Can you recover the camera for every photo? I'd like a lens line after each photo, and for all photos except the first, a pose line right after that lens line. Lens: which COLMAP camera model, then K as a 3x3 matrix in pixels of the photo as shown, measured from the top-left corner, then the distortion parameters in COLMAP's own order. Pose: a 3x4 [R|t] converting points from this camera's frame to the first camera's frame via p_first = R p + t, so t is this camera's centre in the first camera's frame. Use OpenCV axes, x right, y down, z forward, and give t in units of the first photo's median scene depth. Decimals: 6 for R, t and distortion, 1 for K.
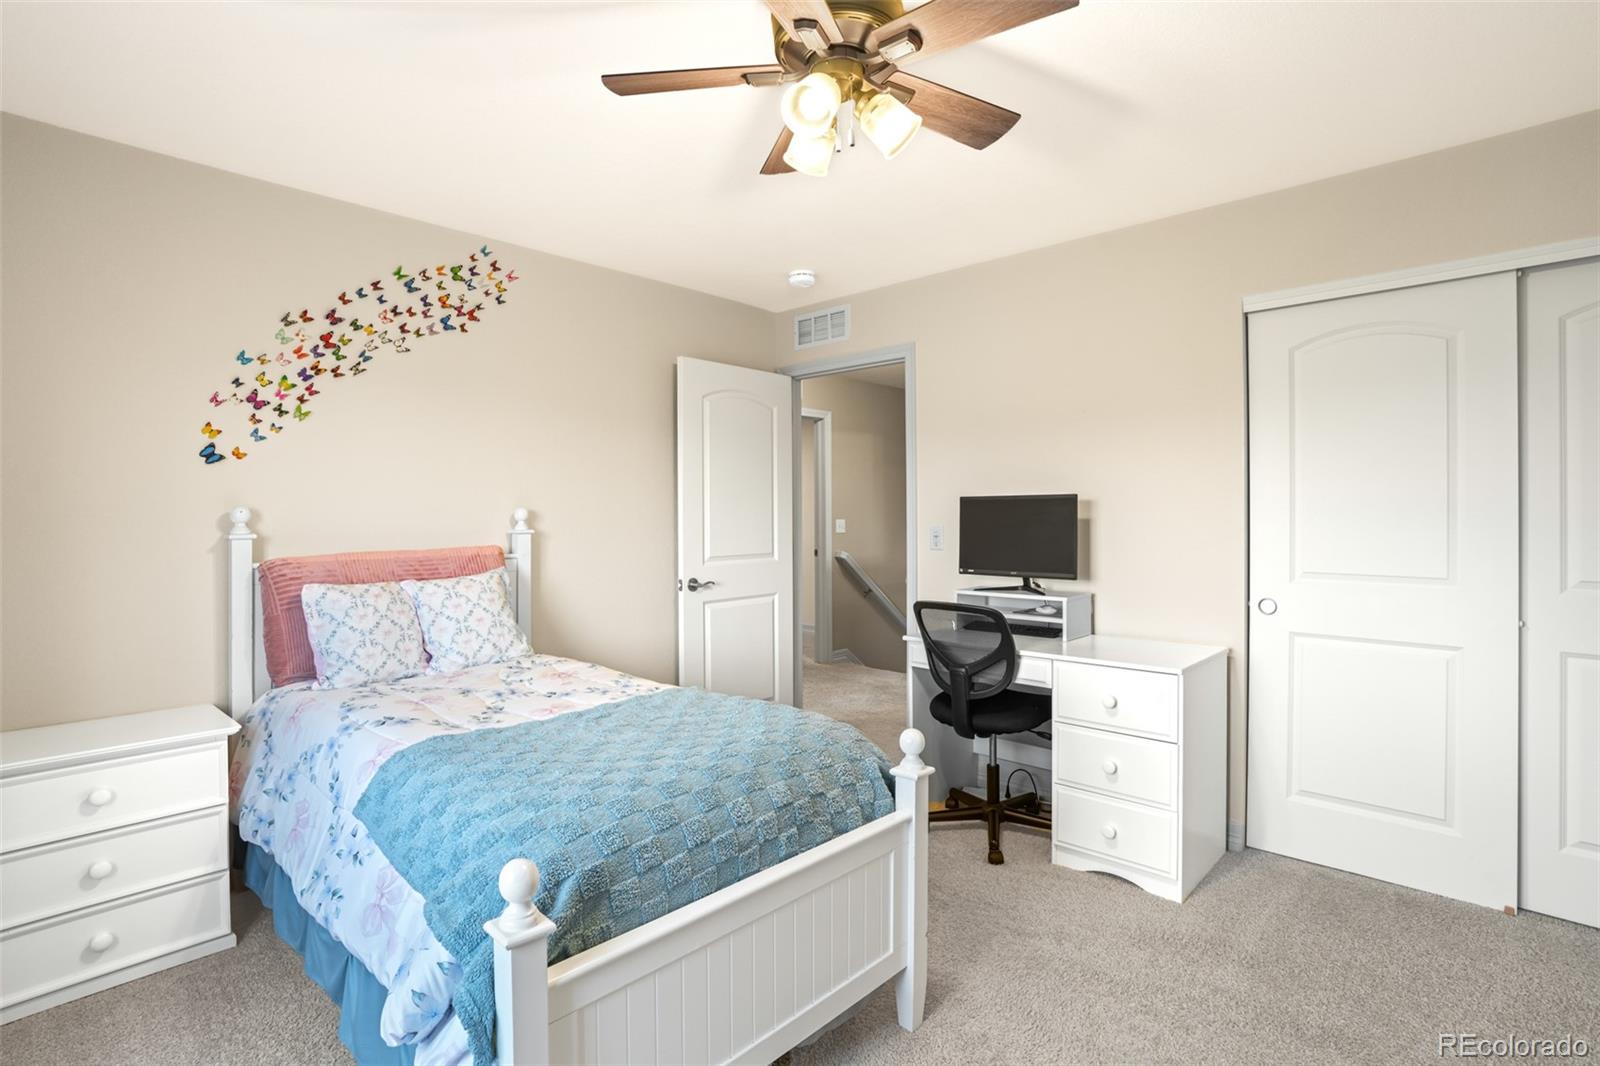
lens RADIAL K [[797.5, 0, 795.8], [0, 797.5, 515.8], [0, 0, 1]] dist [-0.074488, 0.032065]
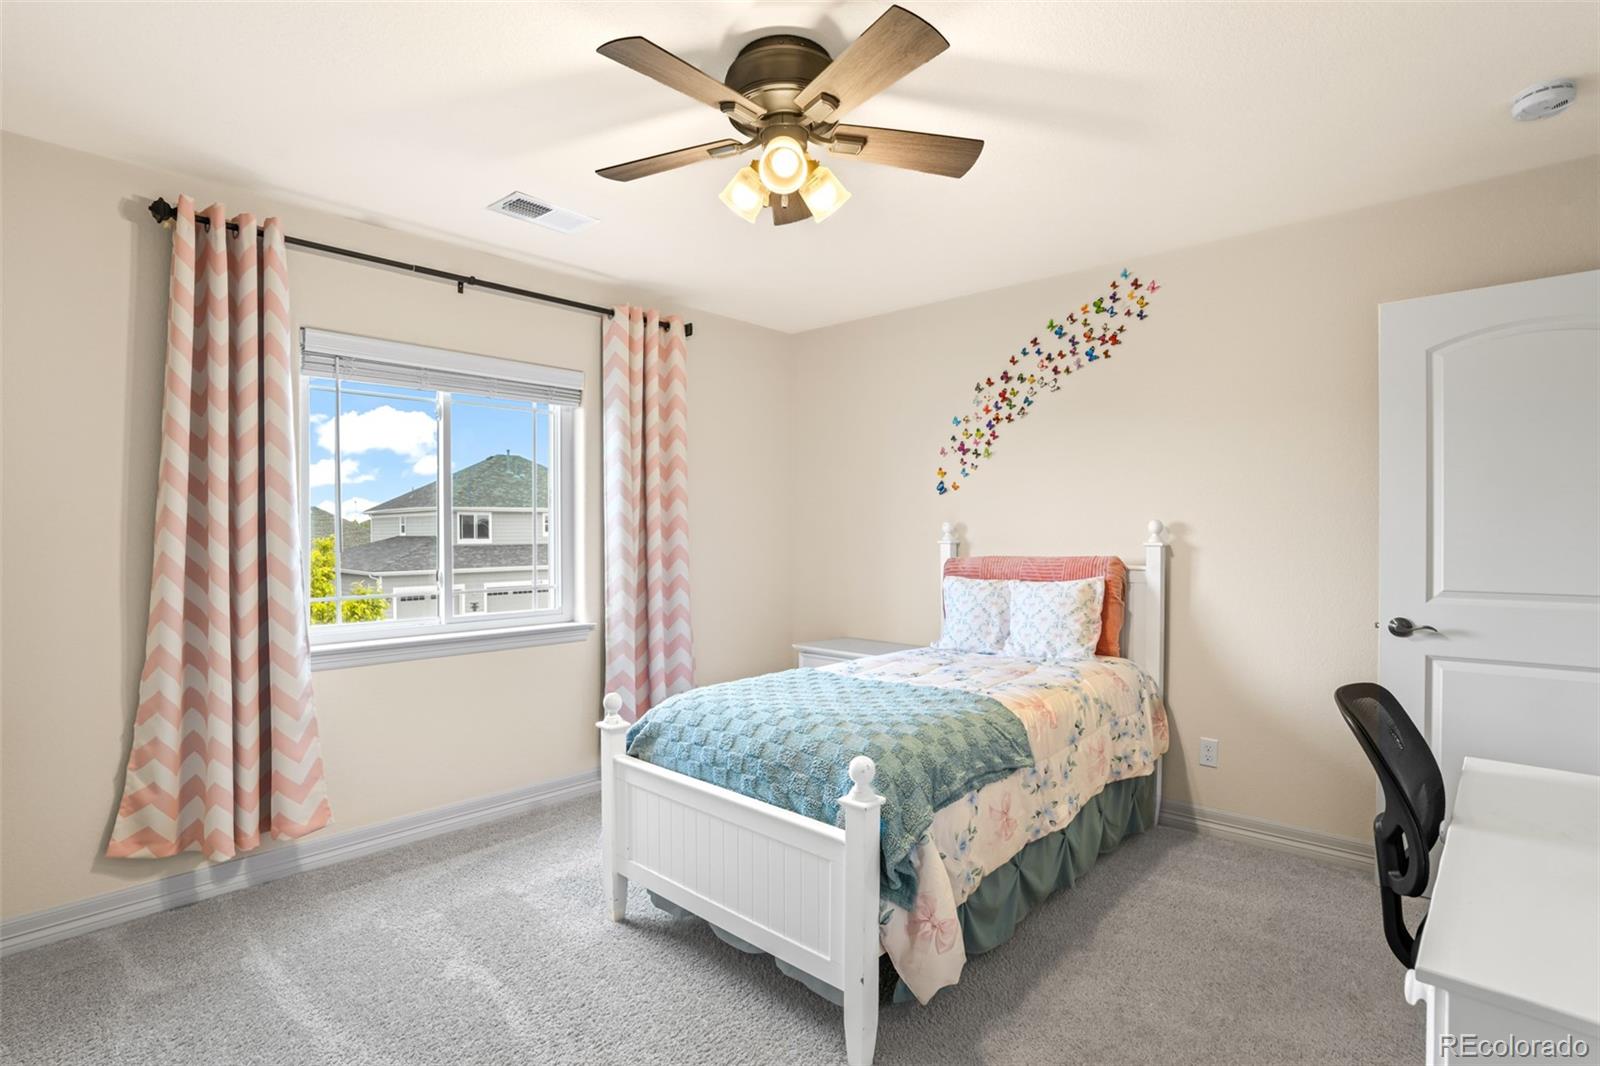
lens RADIAL K [[804.9, 0, 796.7], [0, 804.9, 533.0], [0, 0, 1]] dist [-0.038122, 0.023751]
pose [[-0.004927, 0.004915, -0.999976, 0.745021], [0.000002, 0.999988, 0.004916, 0.001658], [0.999988, 0.000022, -0.004927, 0.633569]]
